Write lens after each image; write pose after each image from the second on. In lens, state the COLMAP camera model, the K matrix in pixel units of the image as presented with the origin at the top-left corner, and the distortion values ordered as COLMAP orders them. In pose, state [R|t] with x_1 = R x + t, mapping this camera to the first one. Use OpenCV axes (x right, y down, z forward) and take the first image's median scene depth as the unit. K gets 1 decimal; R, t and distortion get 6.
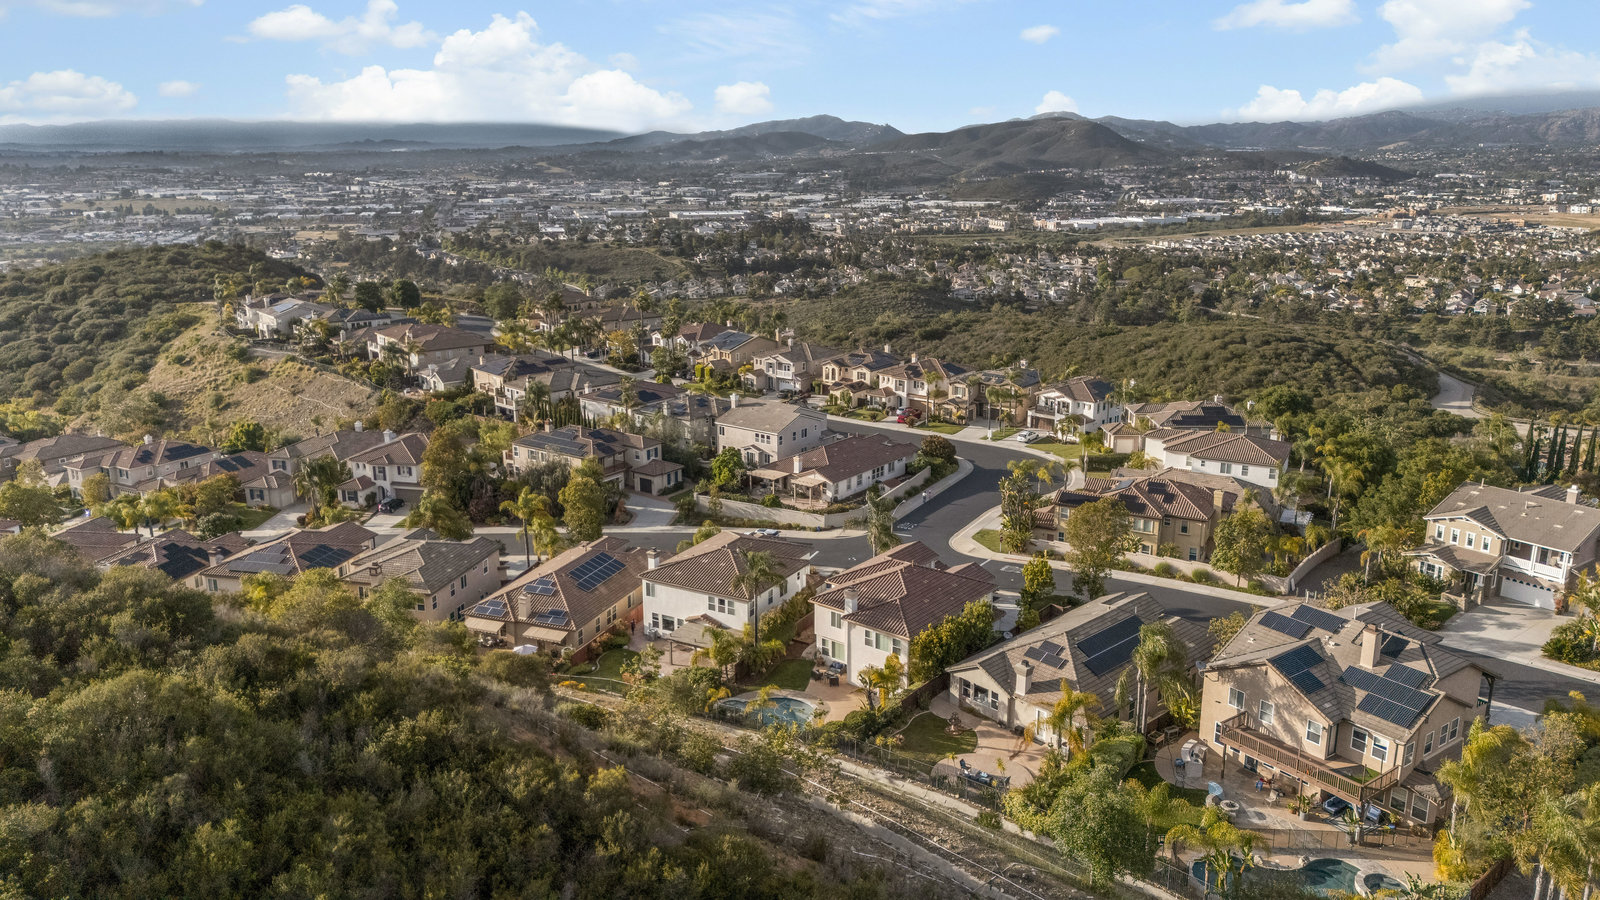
lens RADIAL K [[1177.5, 0, 800.0], [0, 1177.5, 450.0], [0, 0, 1]] dist [0.085760, -0.081000]
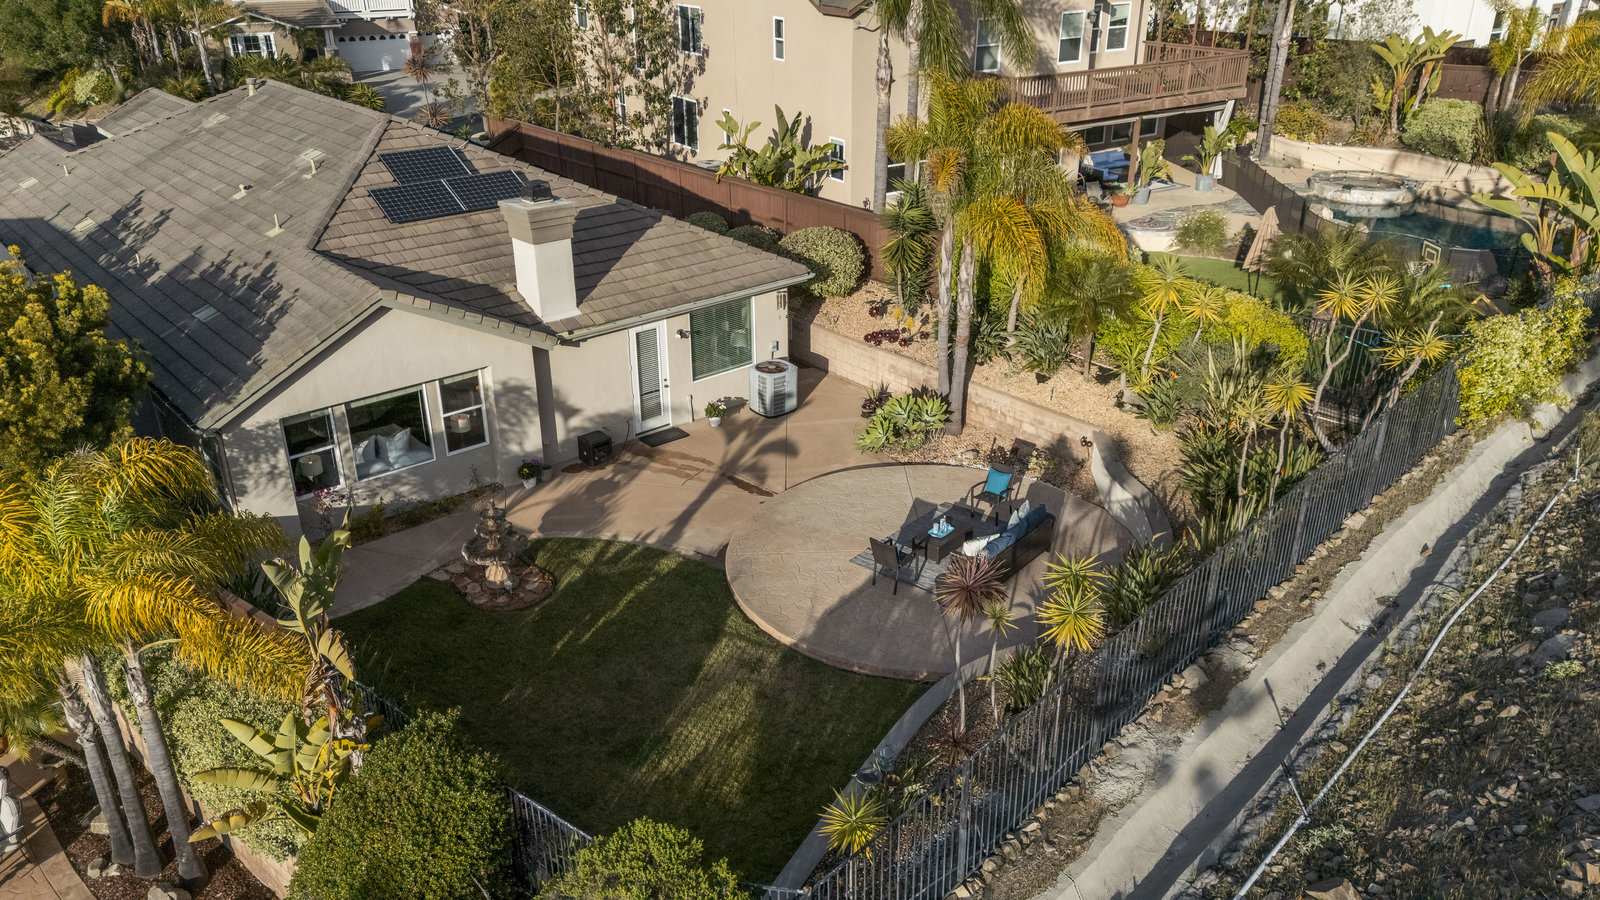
lens RADIAL K [[1177.5, 0, 800.0], [0, 1177.5, 450.0], [0, 0, 1]] dist [0.085760, -0.081000]
pose [[0.038612, -0.417528, 0.907844, -0.023788], [0.258318, 0.881810, 0.394567, 0.057128], [-0.965288, 0.219277, 0.141904, 0.367483]]
